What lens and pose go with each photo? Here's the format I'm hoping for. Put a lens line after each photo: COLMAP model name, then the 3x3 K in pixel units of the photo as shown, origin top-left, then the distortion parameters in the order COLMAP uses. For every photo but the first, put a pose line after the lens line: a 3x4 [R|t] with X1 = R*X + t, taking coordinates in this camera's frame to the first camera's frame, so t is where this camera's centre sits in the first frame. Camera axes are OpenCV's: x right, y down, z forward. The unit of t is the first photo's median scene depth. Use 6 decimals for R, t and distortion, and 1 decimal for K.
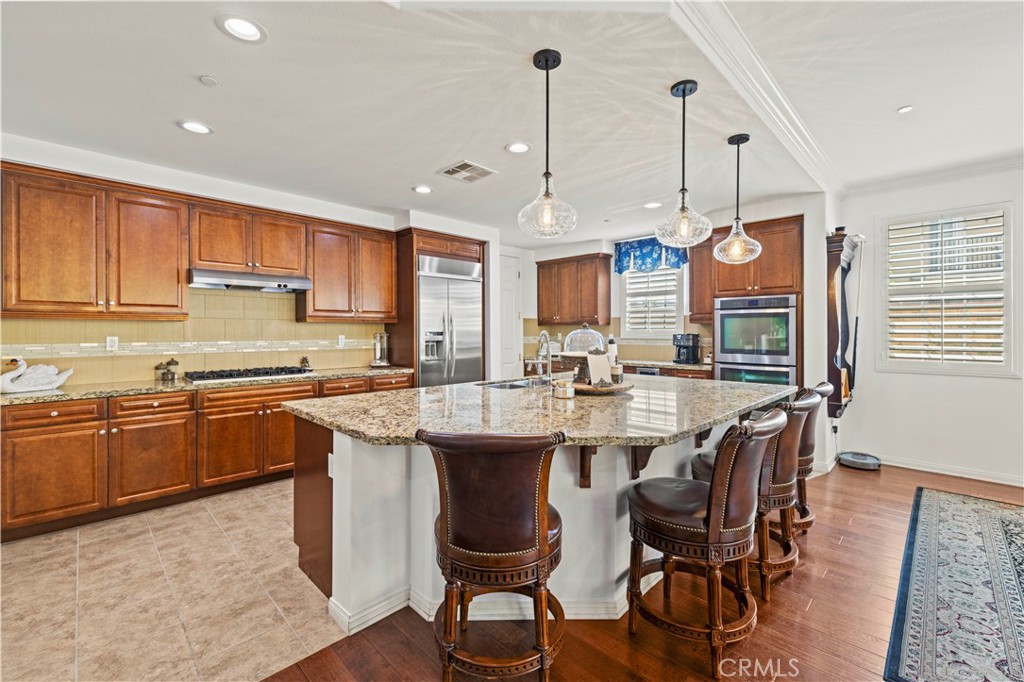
lens RADIAL K [[429.5, 0, 510.5], [0, 429.5, 331.8], [0, 0, 1]] dist [0.000197, -0.000686]
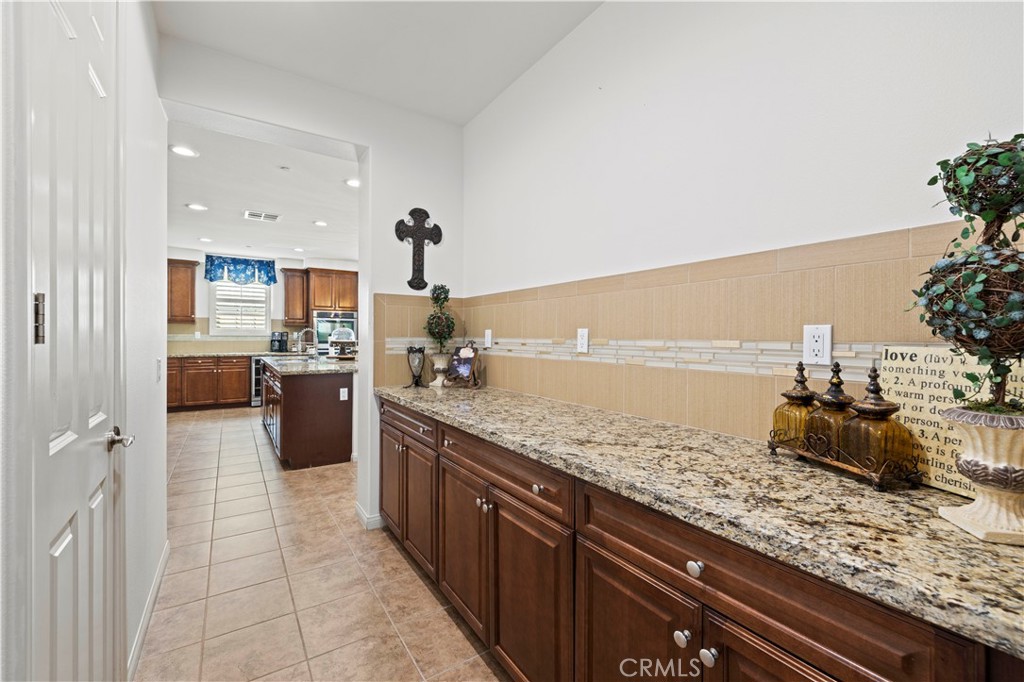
lens RADIAL K [[429.5, 0, 515.7], [0, 429.5, 335.5], [0, 0, 1]] dist [0.000197, -0.000686]
pose [[0.200038, 0.001750, 0.979787, -0.857936], [-0.003367, 0.999994, -0.001099, 0.015984], [-0.979782, -0.003079, 0.200043, -0.080862]]
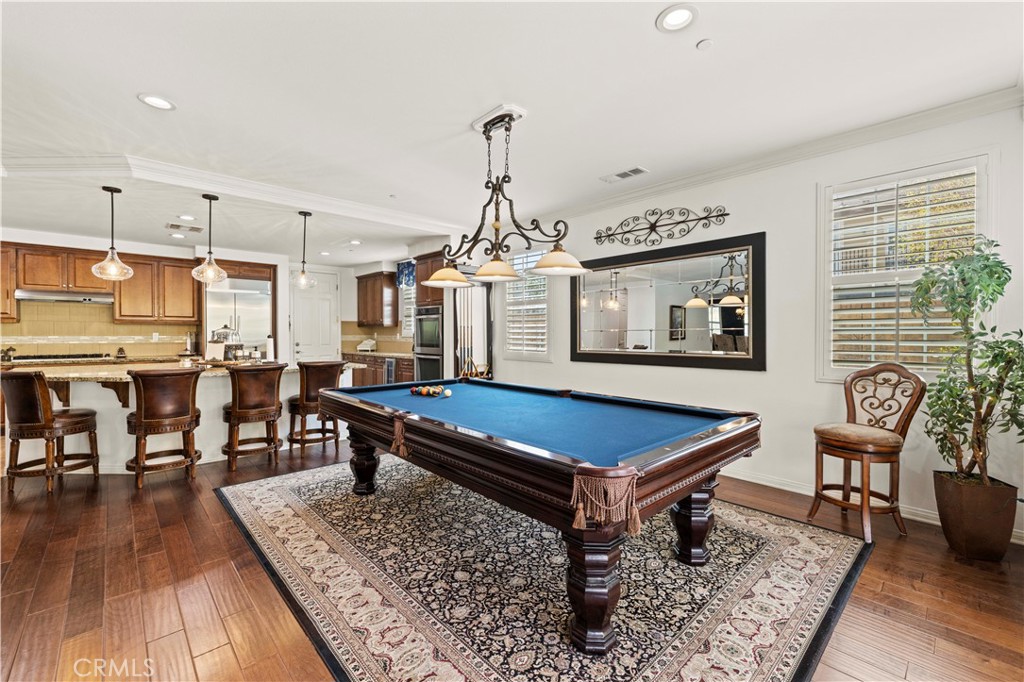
lens RADIAL K [[429.5, 0, 510.5], [0, 429.5, 340.0], [0, 0, 1]] dist [0.000197, -0.000686]
pose [[0.999333, 0.004245, -0.036270, 0.730141], [-0.003721, 0.999888, 0.014503, 0.005721], [0.036328, -0.014359, 0.999237, -0.331843]]
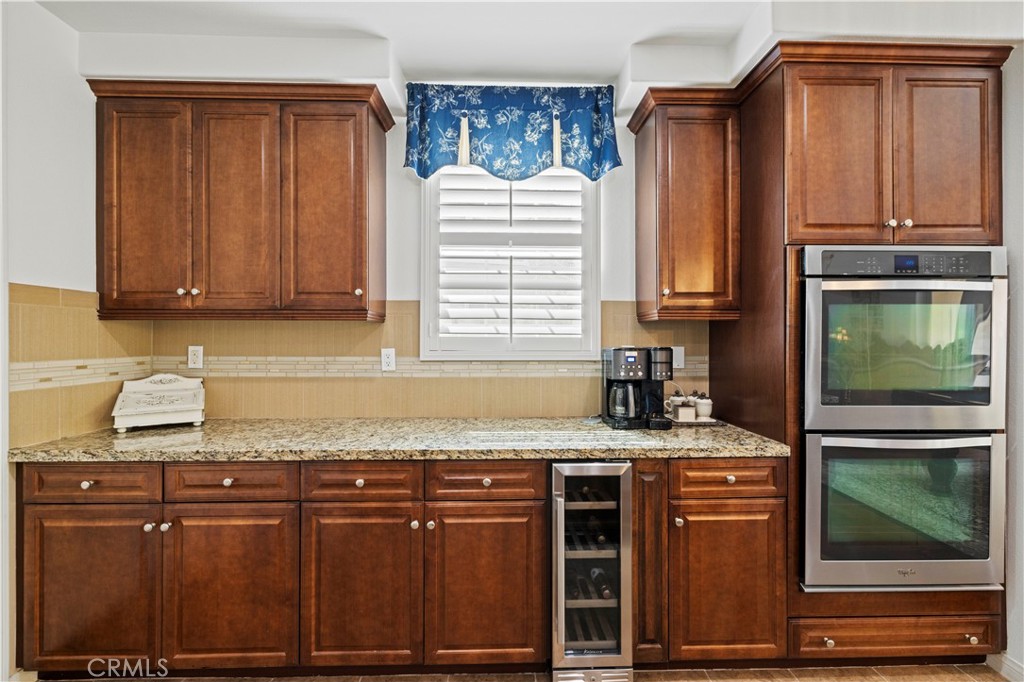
lens RADIAL K [[429.5, 0, 513.4], [0, 429.5, 339.1], [0, 0, 1]] dist [0.000197, -0.000686]
pose [[0.685621, 0.003900, 0.727948, 0.059863], [-0.000925, 0.999990, -0.004486, -0.000714], [-0.727958, 0.002403, 0.685618, 0.813806]]
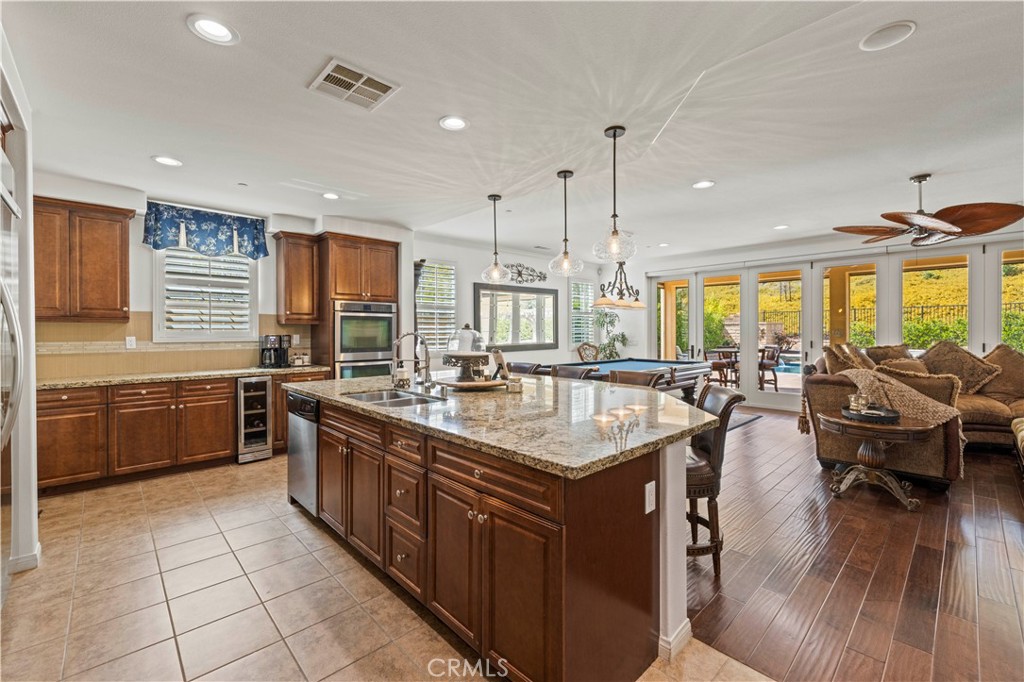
lens RADIAL K [[429.5, 0, 509.4], [0, 429.5, 333.3], [0, 0, 1]] dist [0.000197, -0.000686]
pose [[0.033723, -0.002821, 0.999427, -0.473867], [0.003664, 0.999990, 0.002699, 0.000563], [-0.999425, 0.003571, 0.033733, 0.474512]]
